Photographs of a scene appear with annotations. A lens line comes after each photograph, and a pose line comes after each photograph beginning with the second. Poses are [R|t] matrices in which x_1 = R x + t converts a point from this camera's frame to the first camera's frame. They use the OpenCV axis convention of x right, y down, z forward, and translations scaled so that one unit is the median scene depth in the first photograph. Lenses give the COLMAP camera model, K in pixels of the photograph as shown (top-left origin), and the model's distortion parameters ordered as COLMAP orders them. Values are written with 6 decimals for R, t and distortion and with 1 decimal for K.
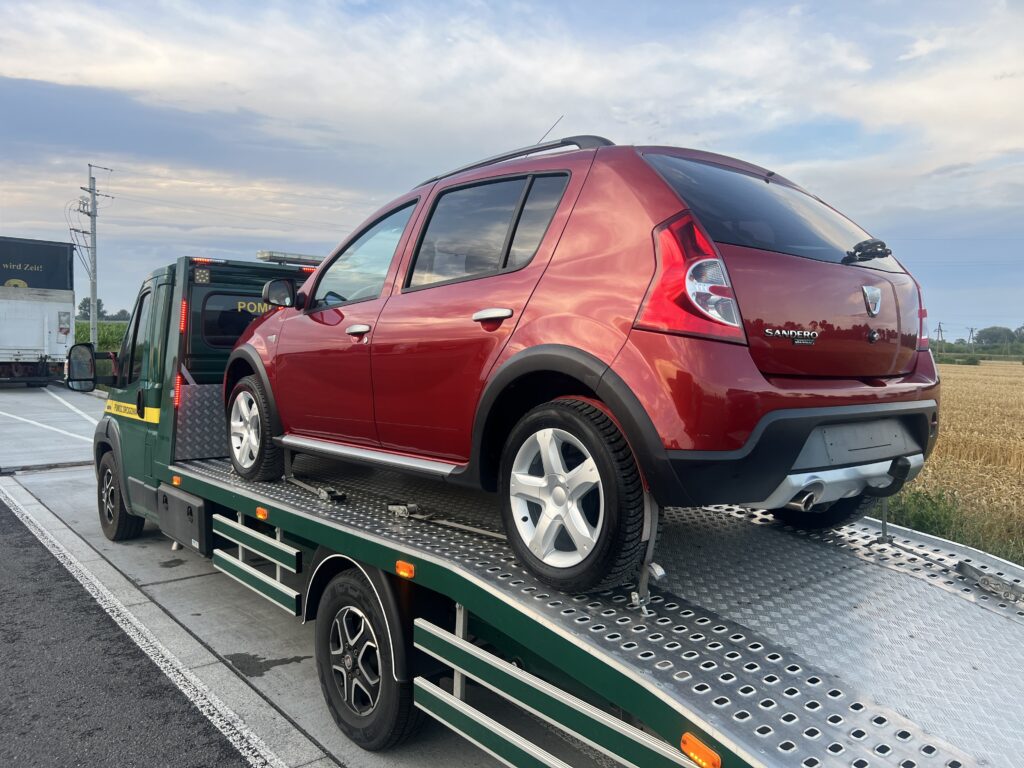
lens RADIAL K [[776.6, 0, 514.6], [0, 776.6, 392.9], [0, 0, 1]] dist [0.056210, -0.050096]
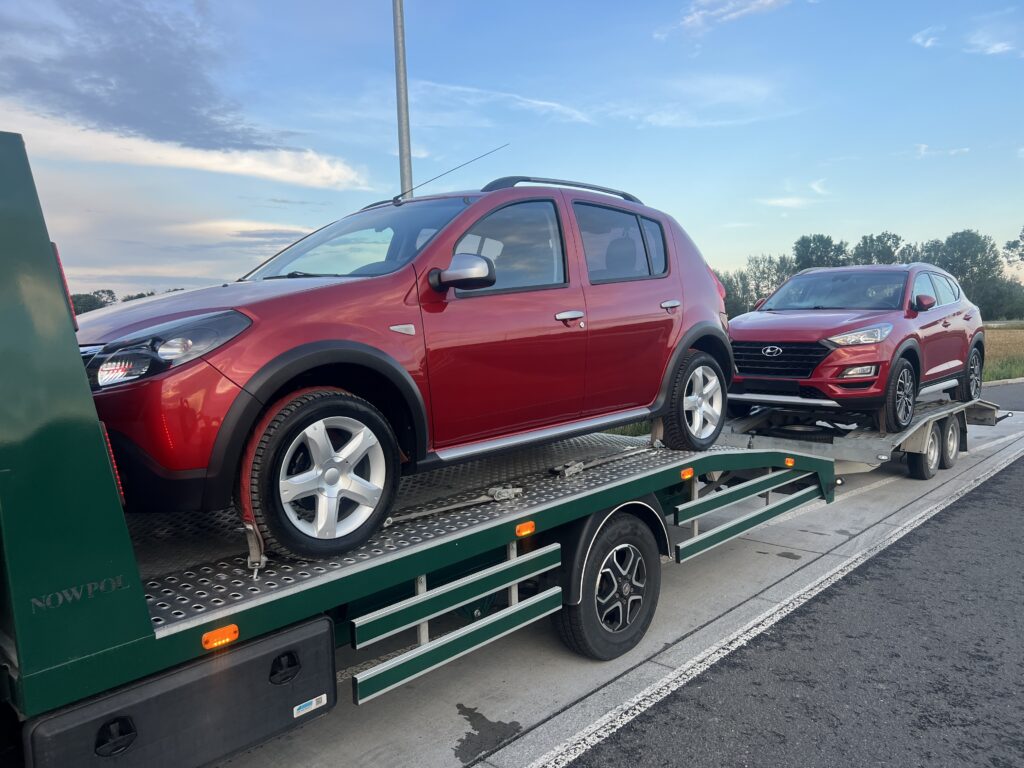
lens RADIAL K [[776.6, 0, 515.5], [0, 776.6, 388.7], [0, 0, 1]] dist [0.056210, -0.050096]
pose [[-0.120691, -0.110875, 0.986479, -1.315743], [0.074756, 0.989906, 0.120406, -0.119059], [-0.989871, 0.088278, -0.111184, 1.245413]]
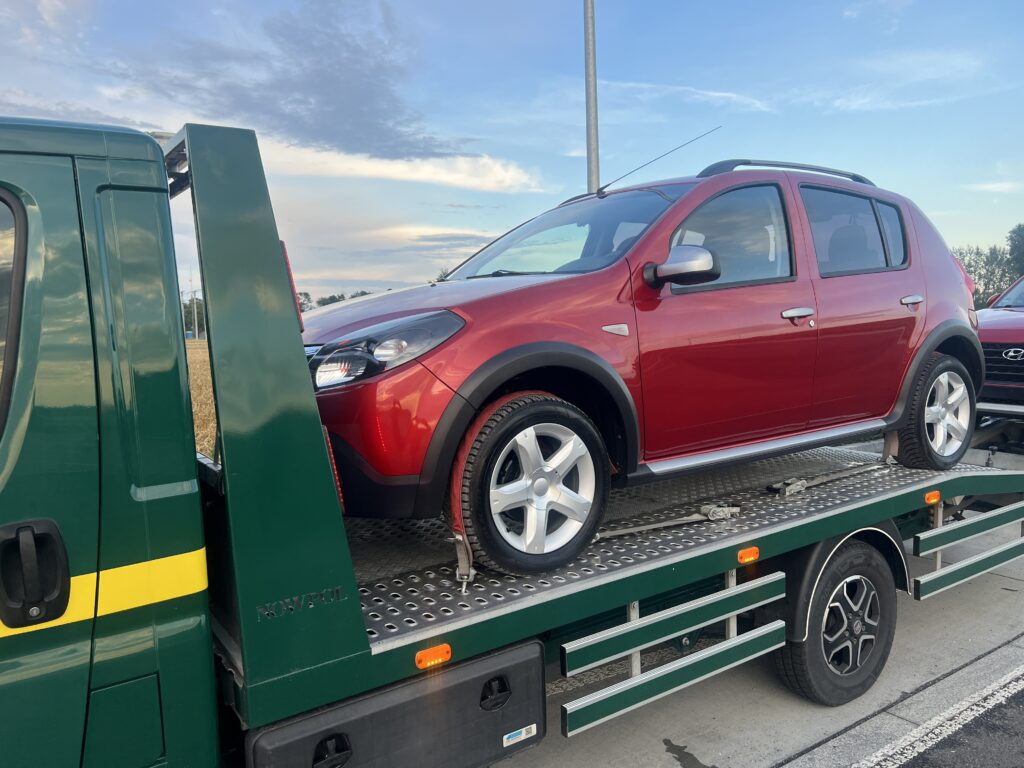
lens RADIAL K [[776.6, 0, 514.7], [0, 776.6, 390.5], [0, 0, 1]] dist [0.056210, -0.050096]
pose [[0.093397, -0.114399, 0.989035, -1.237267], [0.081632, 0.990912, 0.106908, -0.121331], [-0.992277, 0.070753, 0.101887, 1.296286]]
